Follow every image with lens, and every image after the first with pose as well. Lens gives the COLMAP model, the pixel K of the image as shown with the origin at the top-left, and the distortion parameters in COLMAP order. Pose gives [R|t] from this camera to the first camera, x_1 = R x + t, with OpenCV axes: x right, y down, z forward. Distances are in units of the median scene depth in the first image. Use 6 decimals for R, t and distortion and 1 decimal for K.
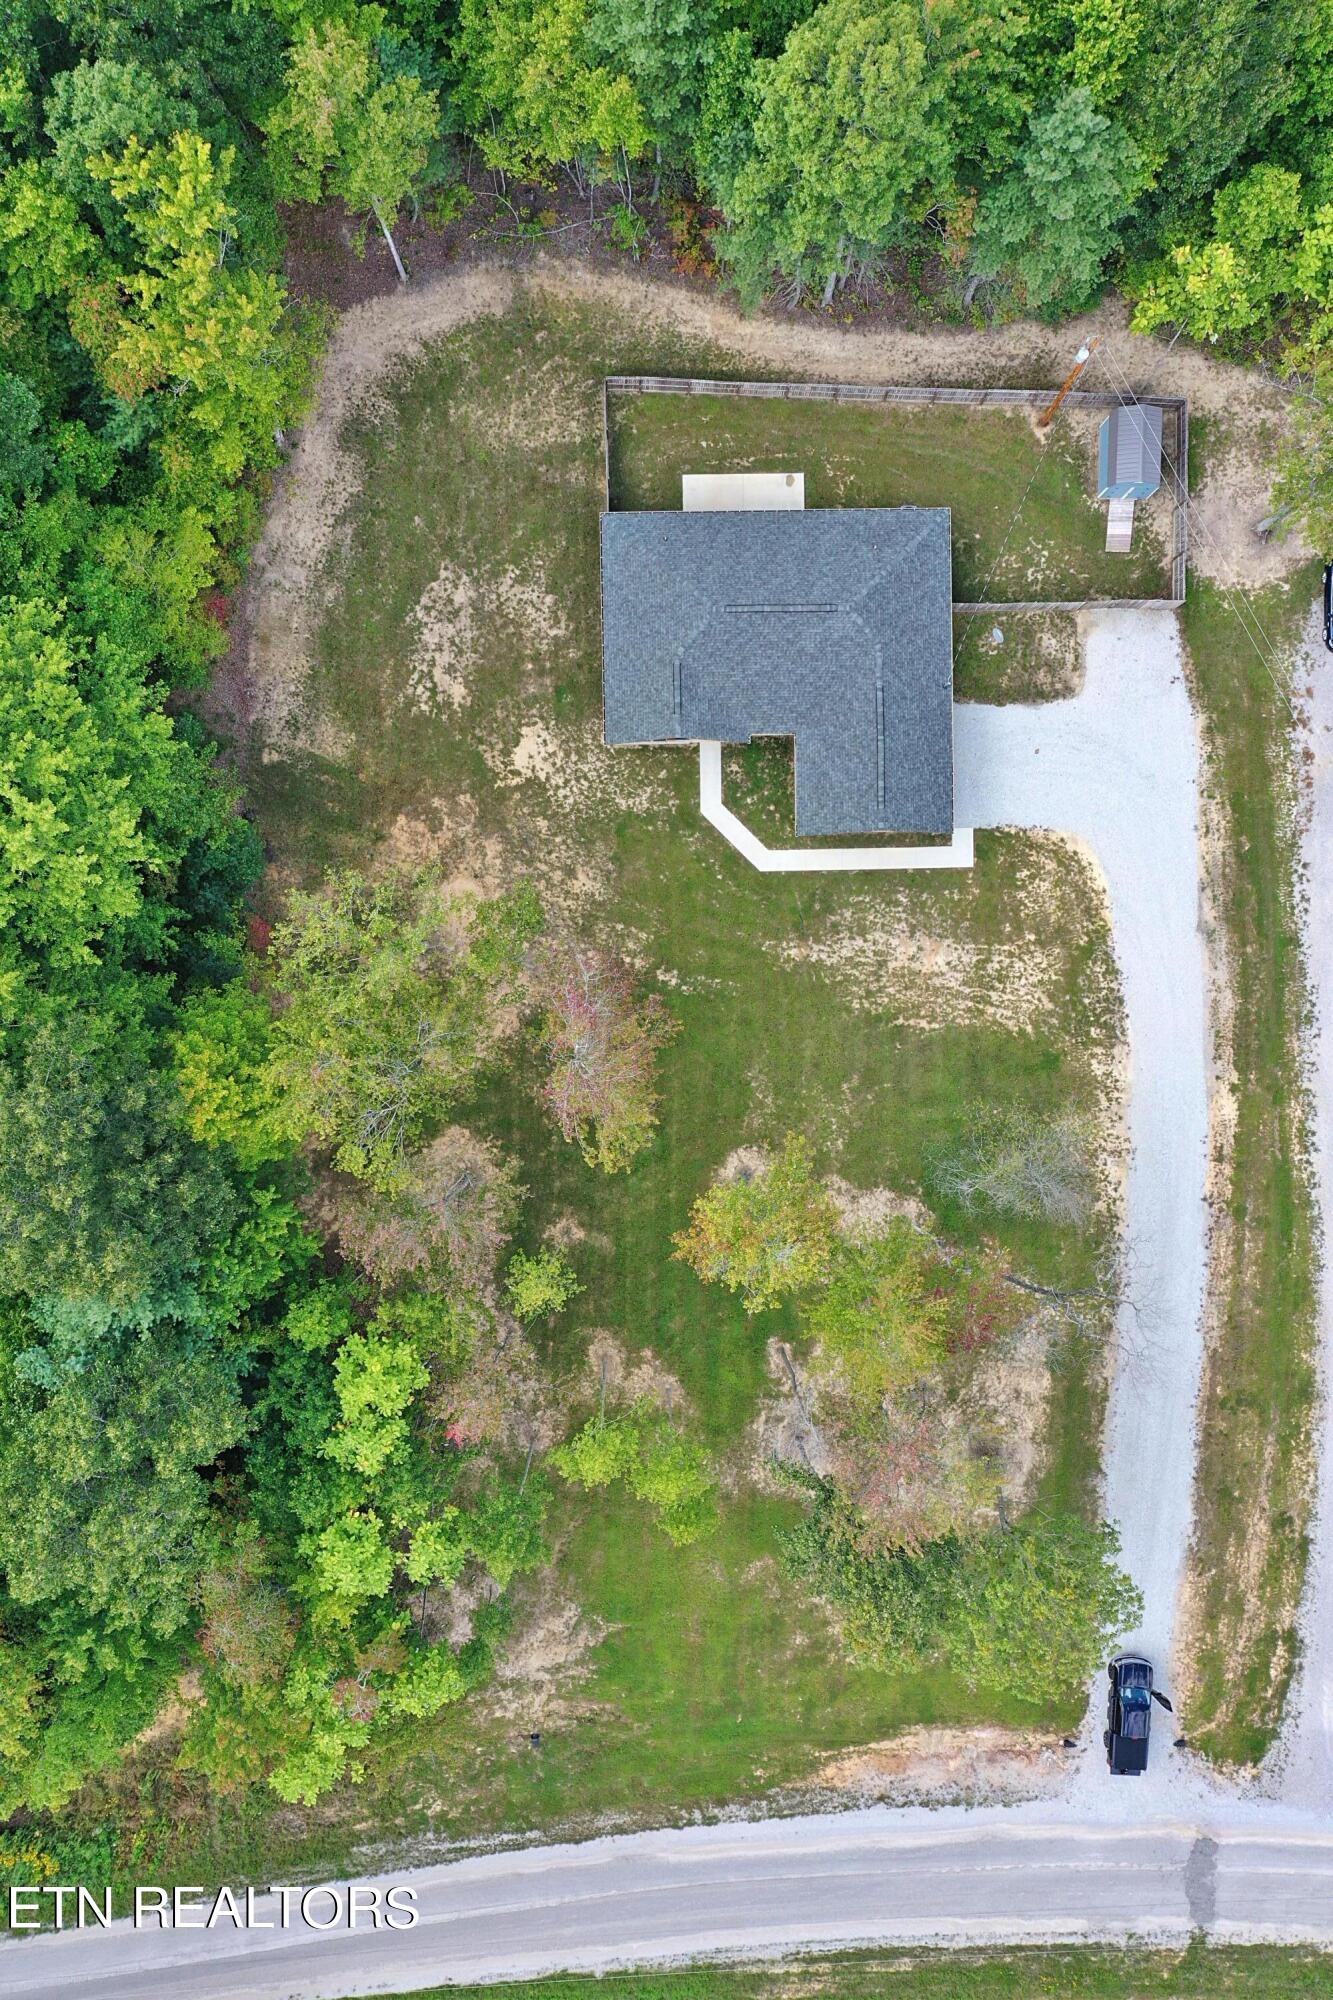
lens RADIAL K [[1580.2, 0, 660.1], [0, 1580.2, 1005.3], [0, 0, 1]] dist [-0.009736, 0.010799]
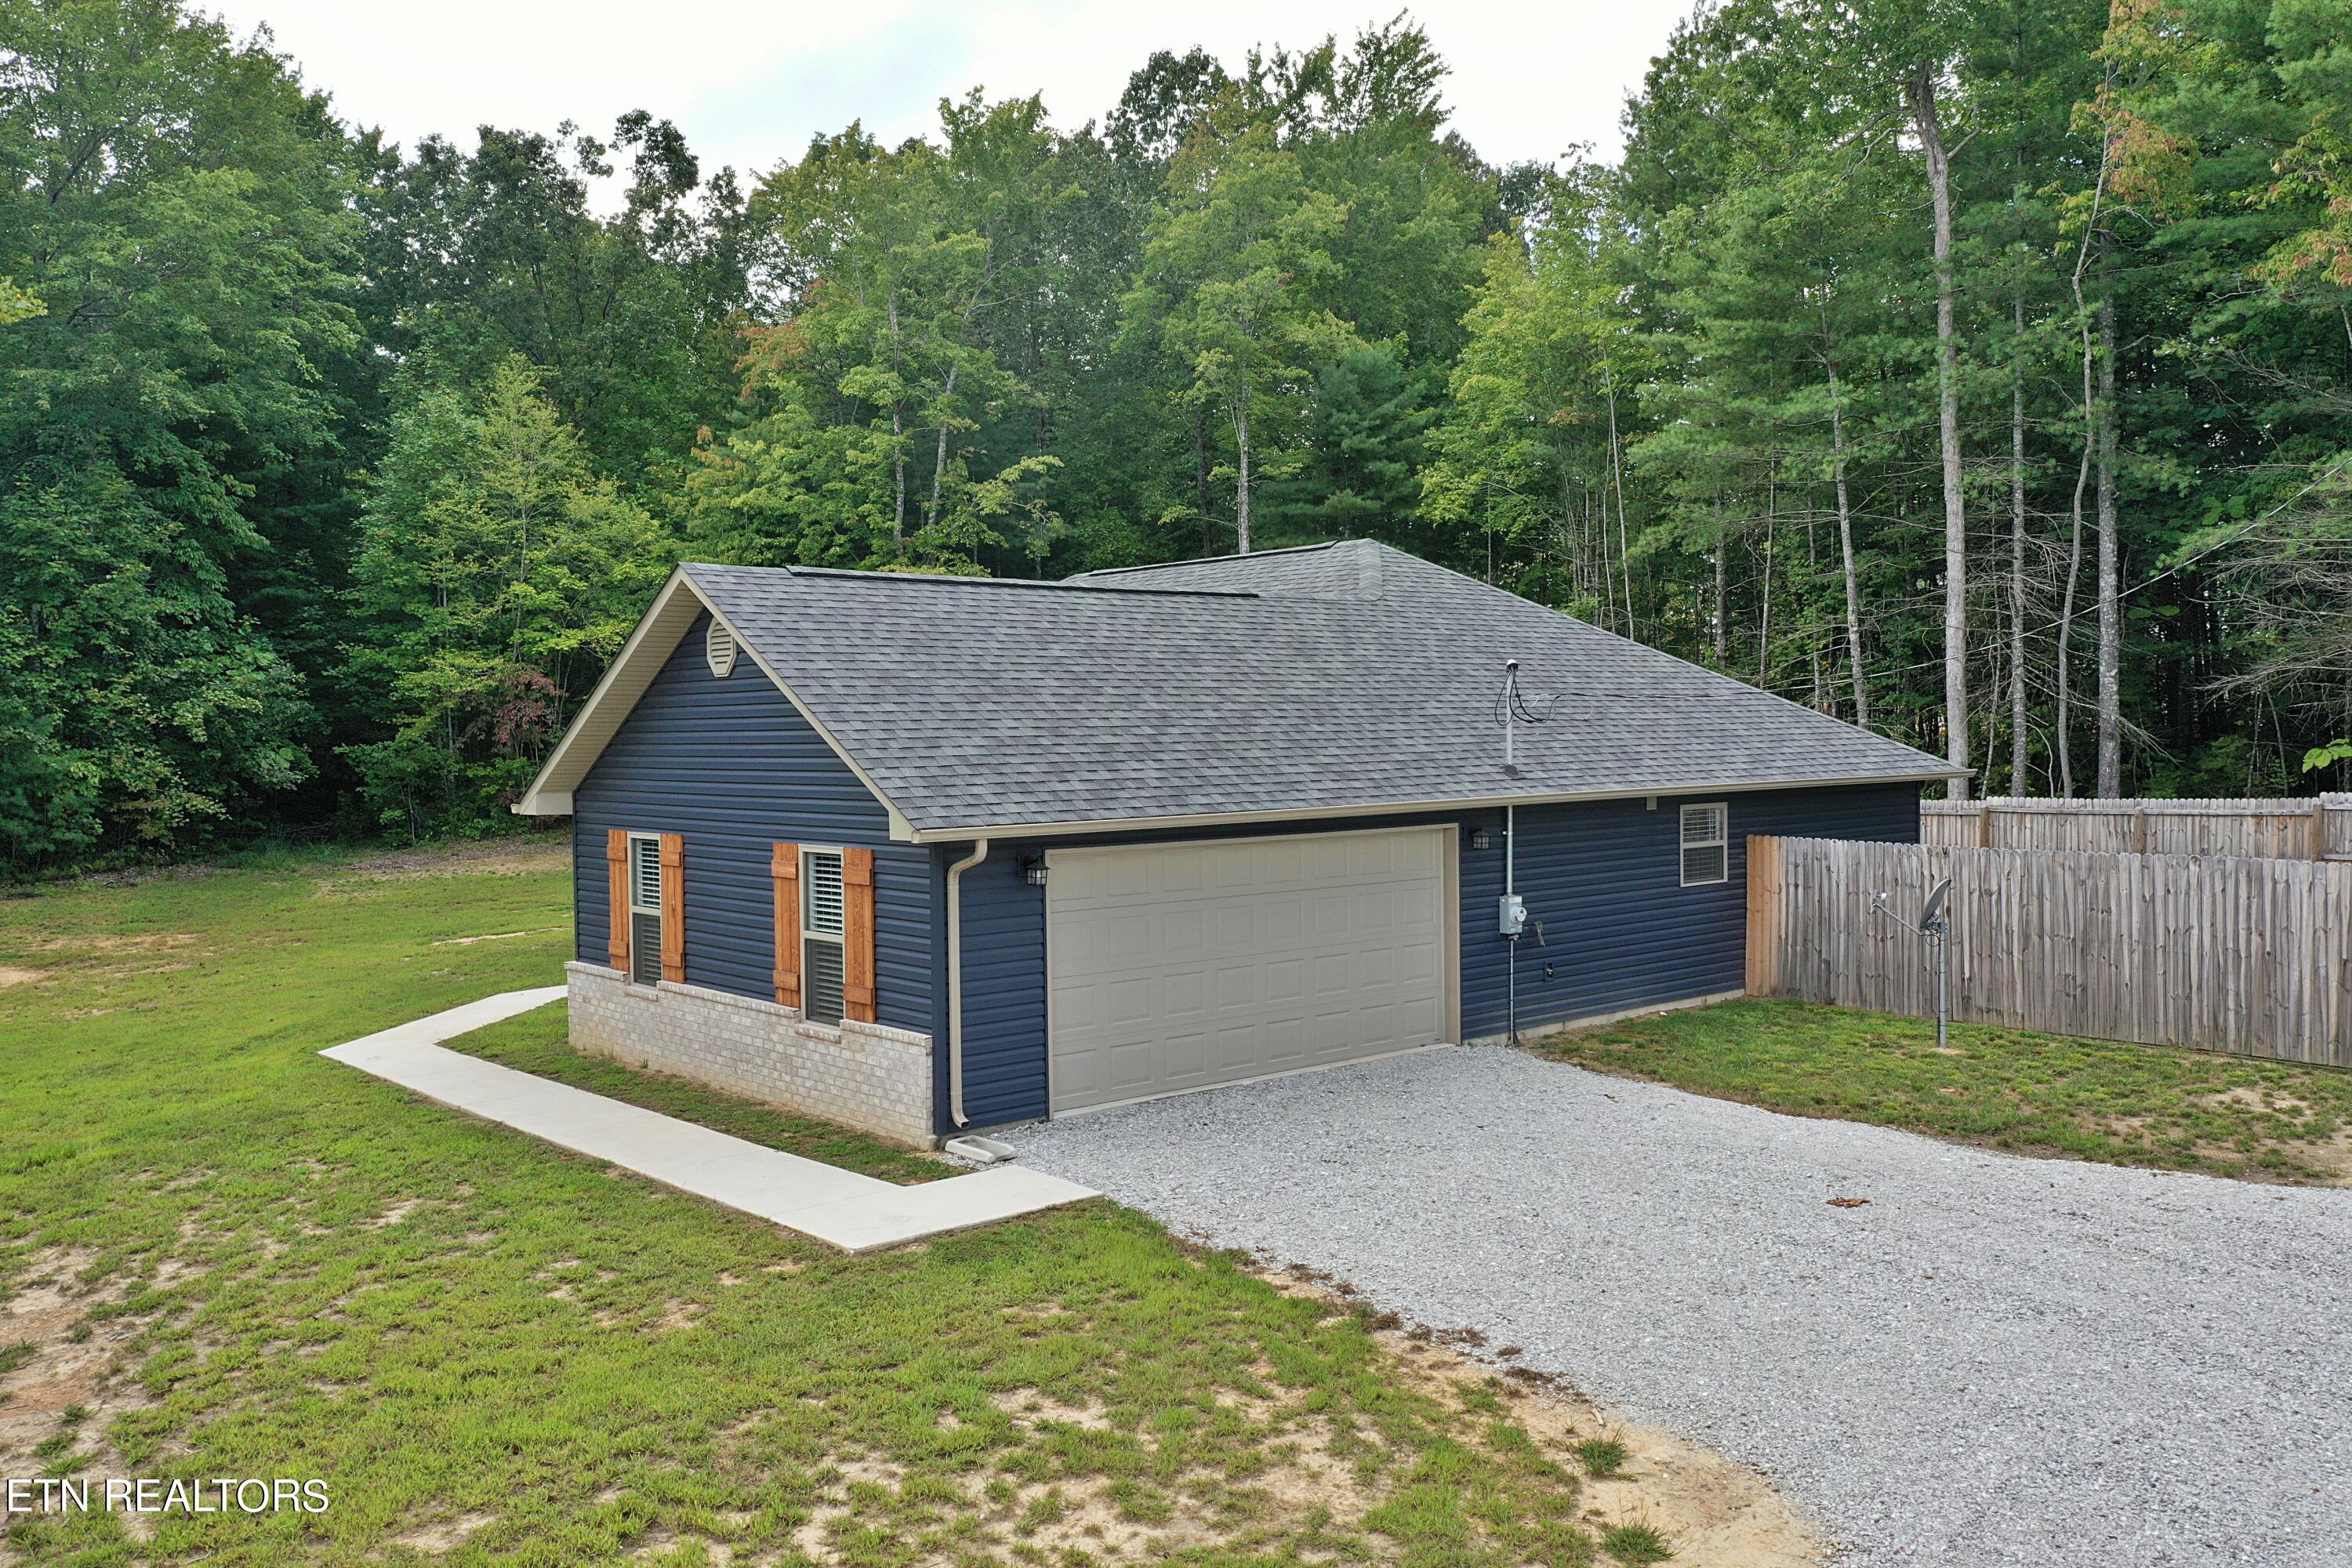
lens RADIAL K [[1858.3, 0, 1178.8], [0, 1858.3, 783.2], [0, 0, 1]] dist [-0.009736, 0.010799]
pose [[0.638027, 0.007071, -0.769982, 0.322797], [-0.770005, 0.010619, -0.637949, -0.016089], [0.003666, 0.999919, 0.012220, 0.959146]]
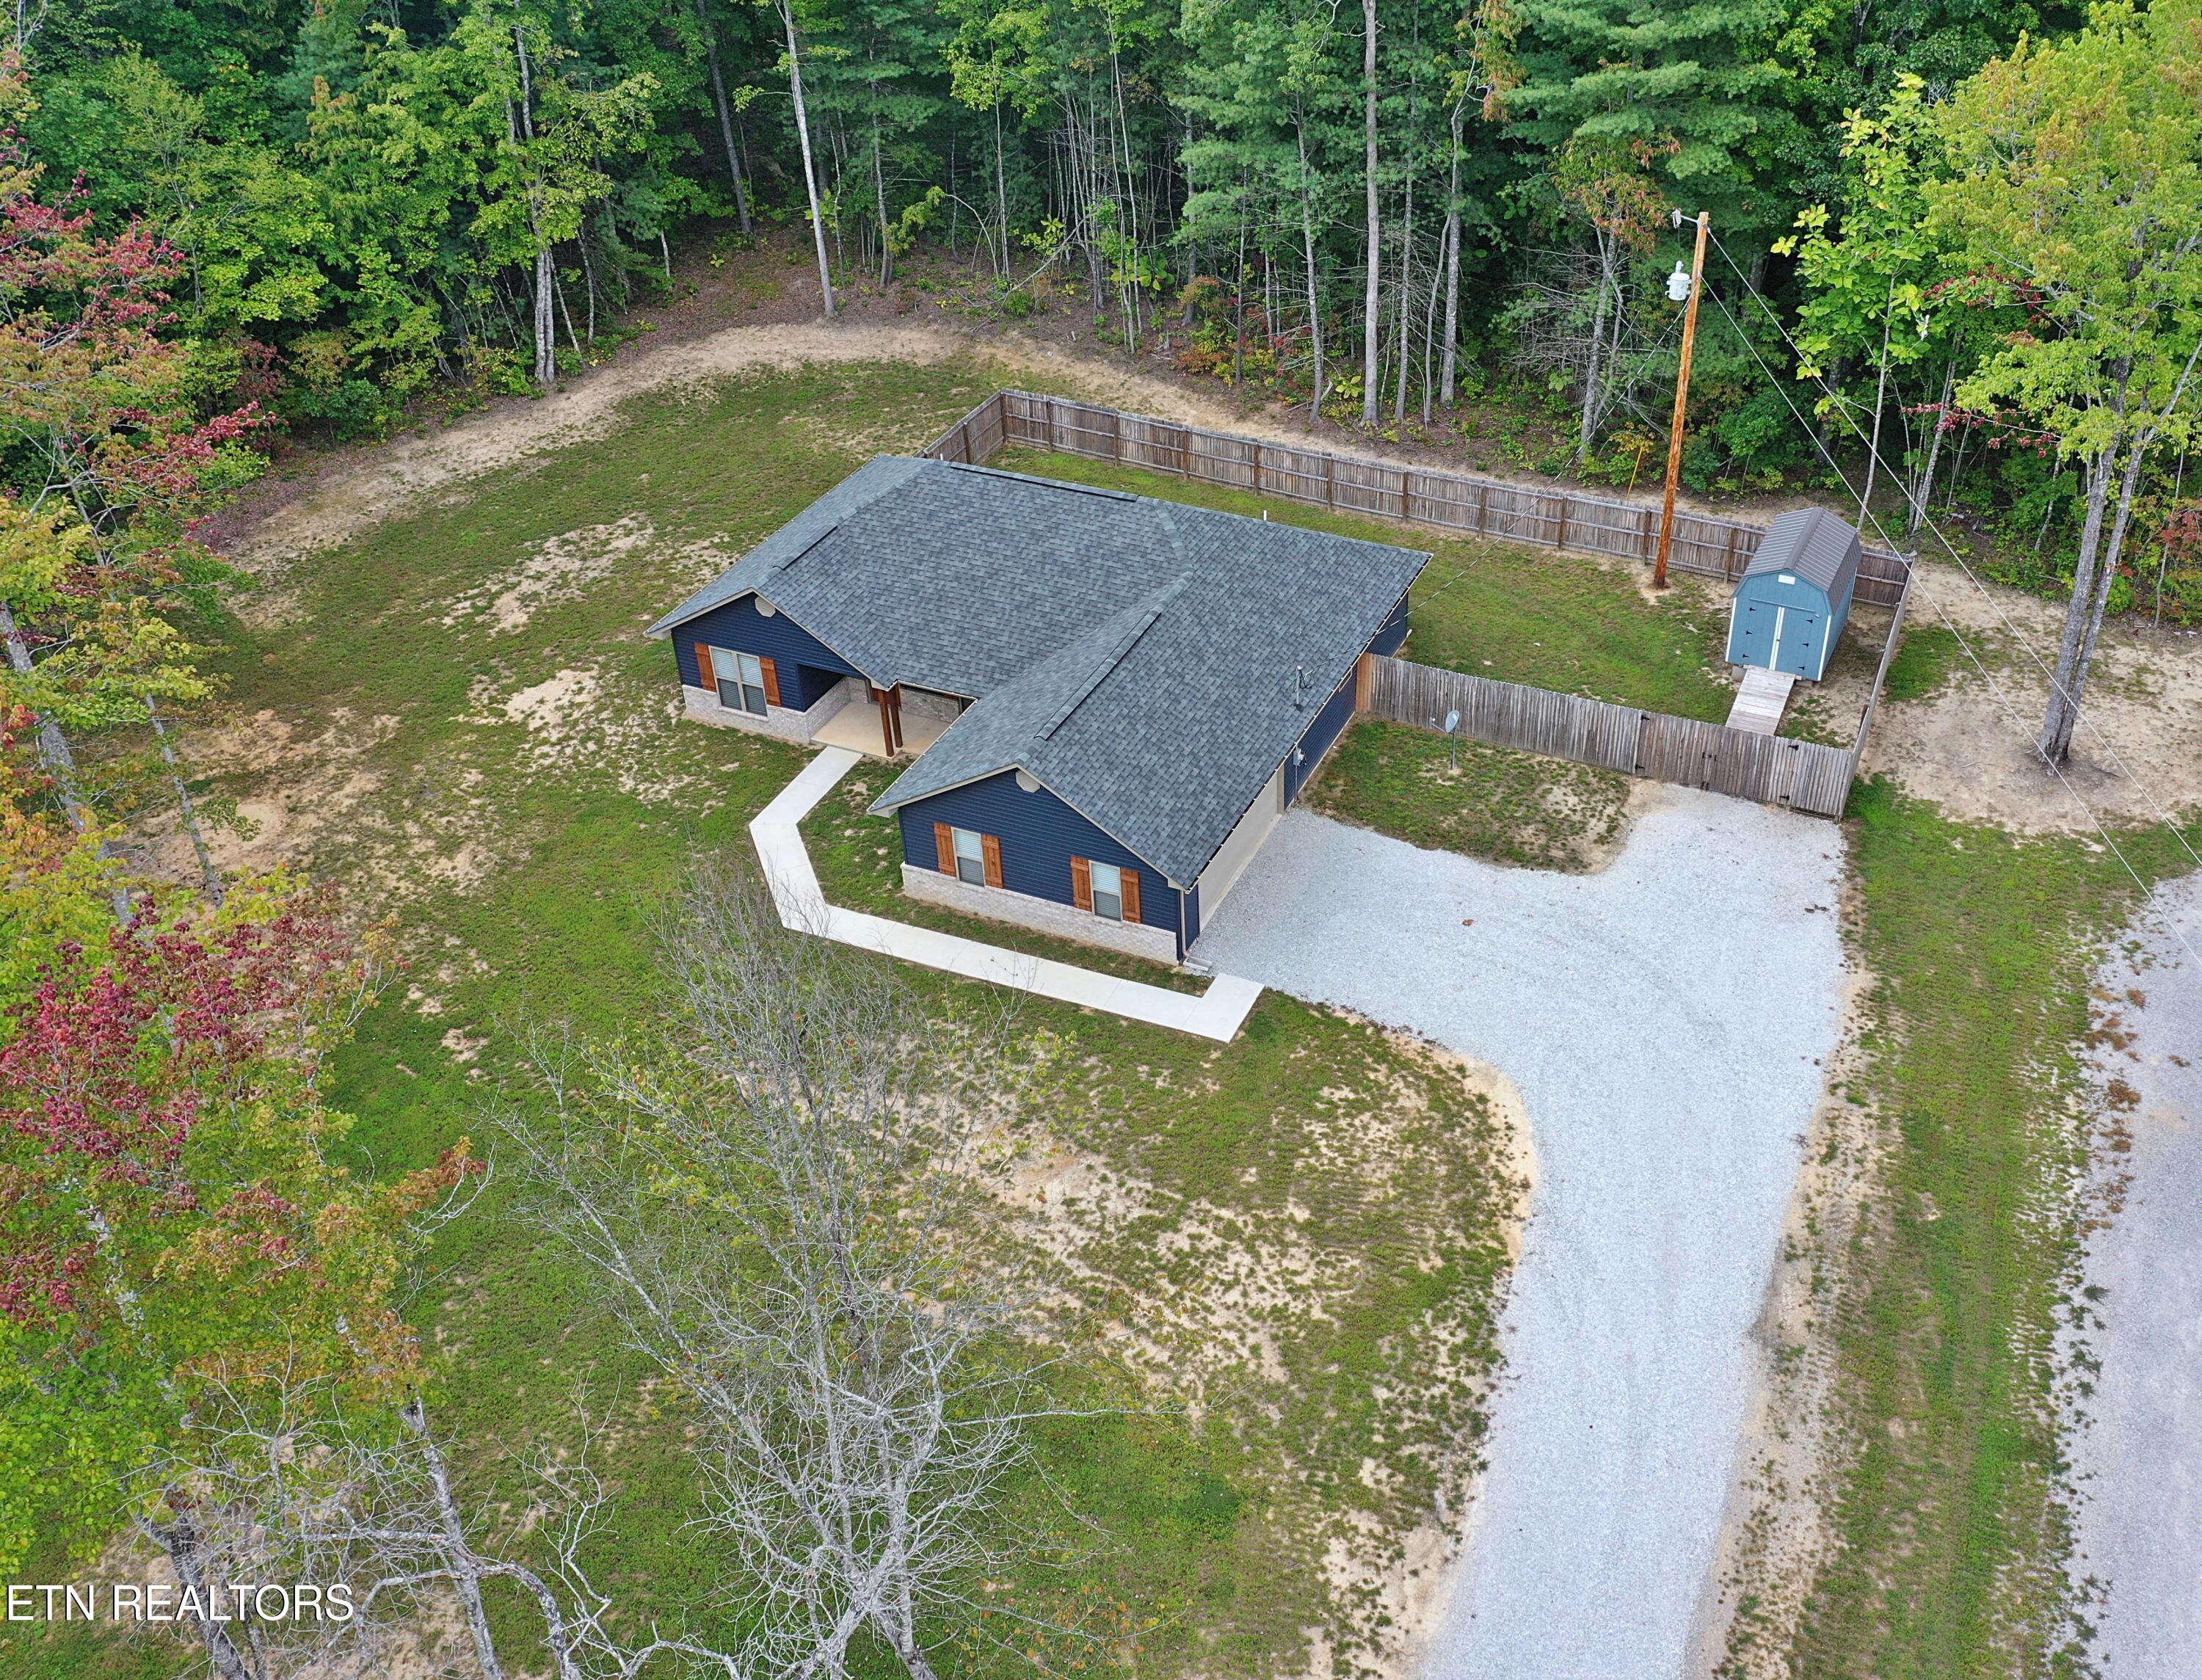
lens RADIAL K [[1999.9, 0, 1252.4], [0, 1999.9, 845.9], [0, 0, 1]] dist [-0.005691, 0.000000]
pose [[0.916946, 0.221719, -0.331740, 0.362535], [-0.398961, 0.522756, -0.753363, 0.270825], [0.006384, 0.823144, 0.567796, 0.663526]]
